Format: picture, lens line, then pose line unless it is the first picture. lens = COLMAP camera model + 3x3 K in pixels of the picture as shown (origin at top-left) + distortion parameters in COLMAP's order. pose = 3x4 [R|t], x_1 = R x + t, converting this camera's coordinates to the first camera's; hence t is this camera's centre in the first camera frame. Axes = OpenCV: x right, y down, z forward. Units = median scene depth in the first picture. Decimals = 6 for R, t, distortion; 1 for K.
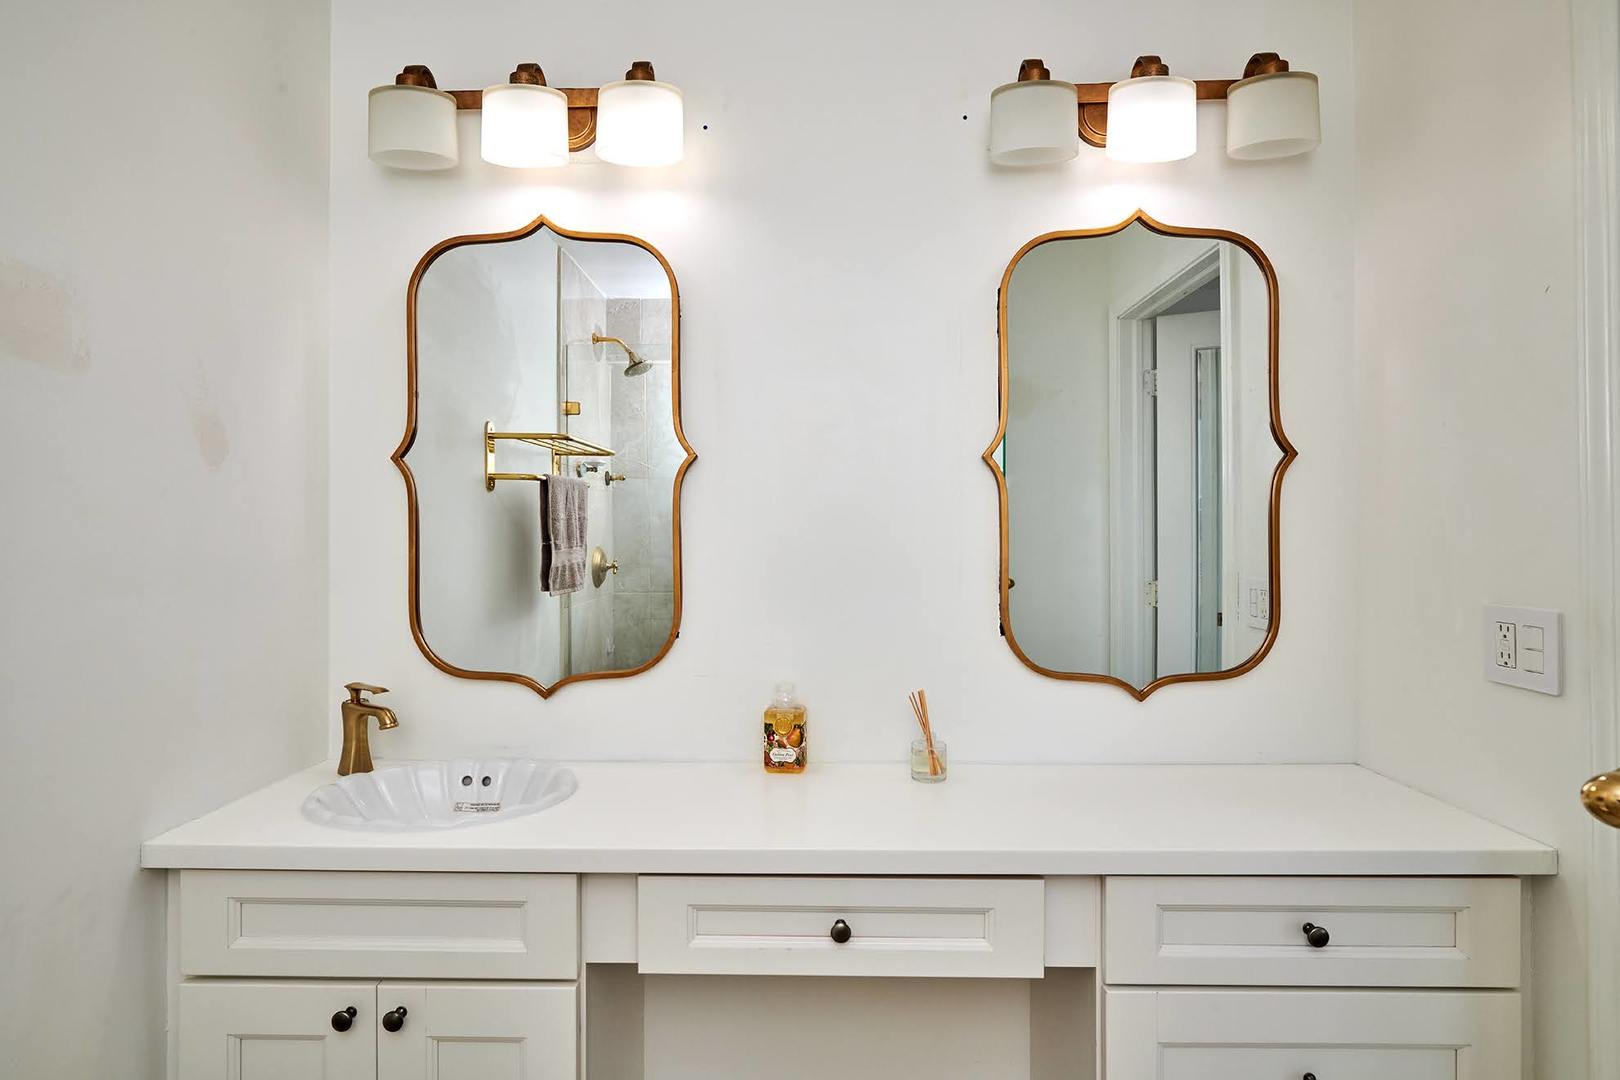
lens RADIAL K [[819.9, 0, 811.0], [0, 819.9, 525.5], [0, 0, 1]] dist [-0.006632, -0.001497]
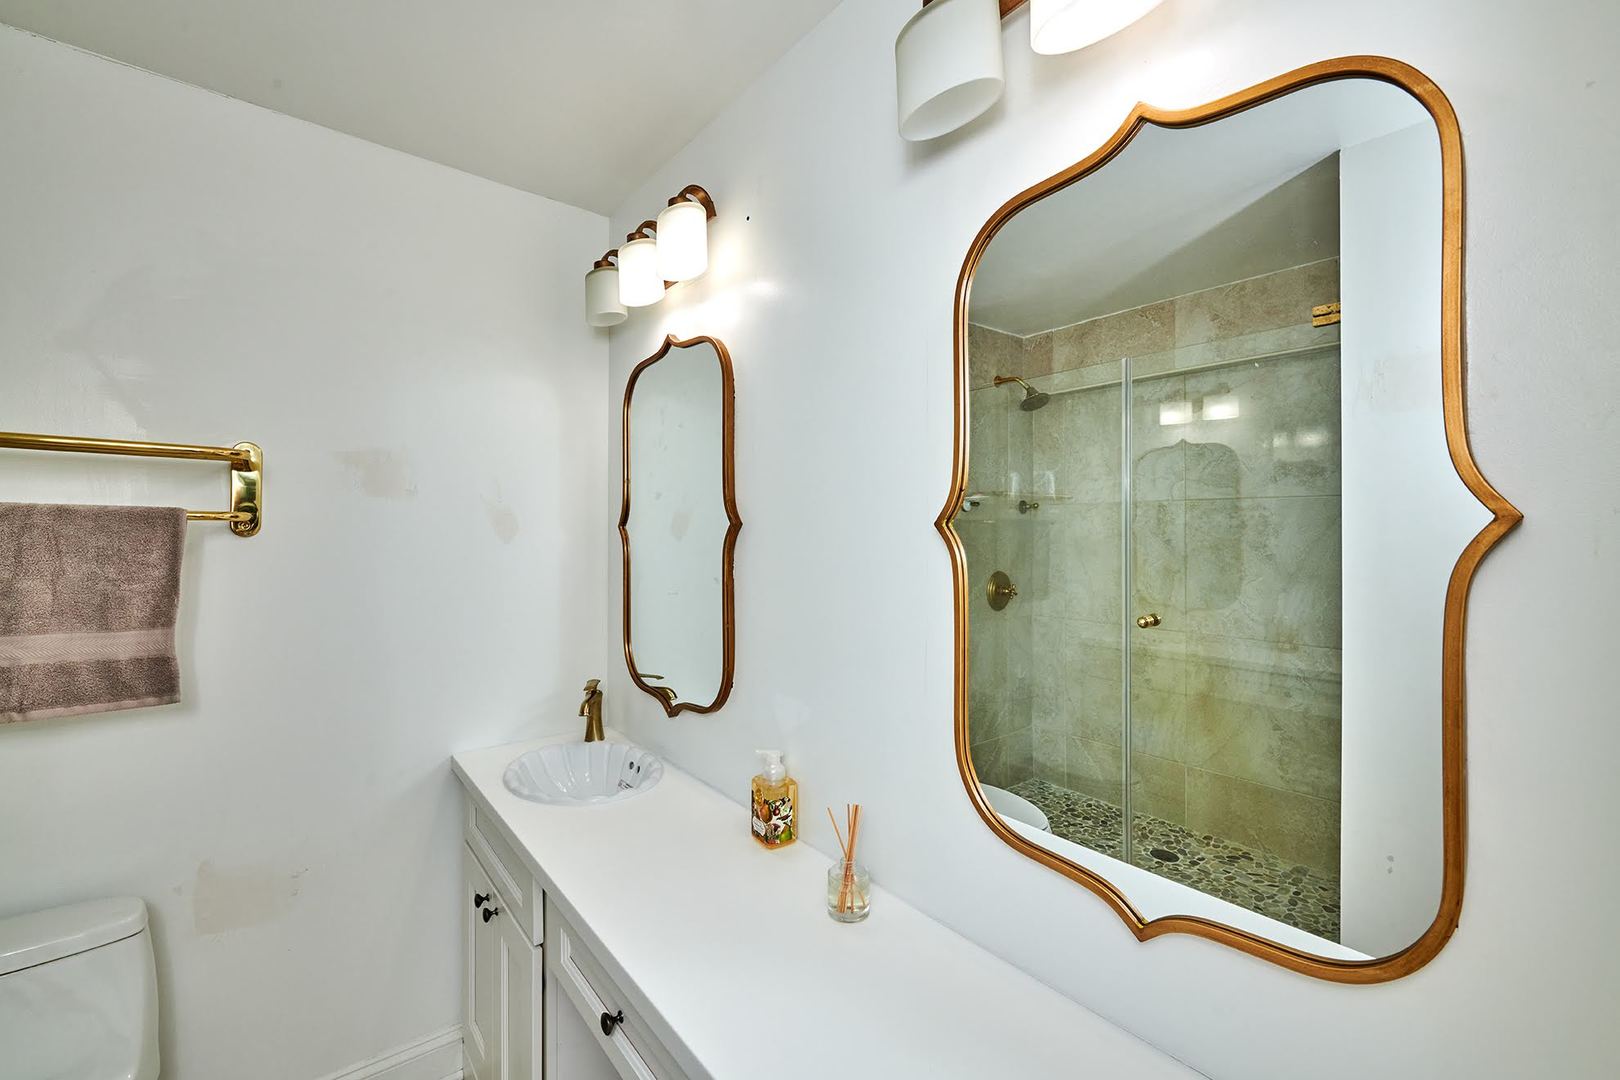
lens RADIAL K [[680.3, 0, 834.7], [0, 680.3, 532.0], [0, 0, 1]] dist [-0.002904, -0.000682]
pose [[0.643032, 0.011593, -0.765752, 0.662072], [-0.000797, 0.999895, 0.014469, -0.093998], [0.765839, -0.008694, 0.642973, 0.534826]]
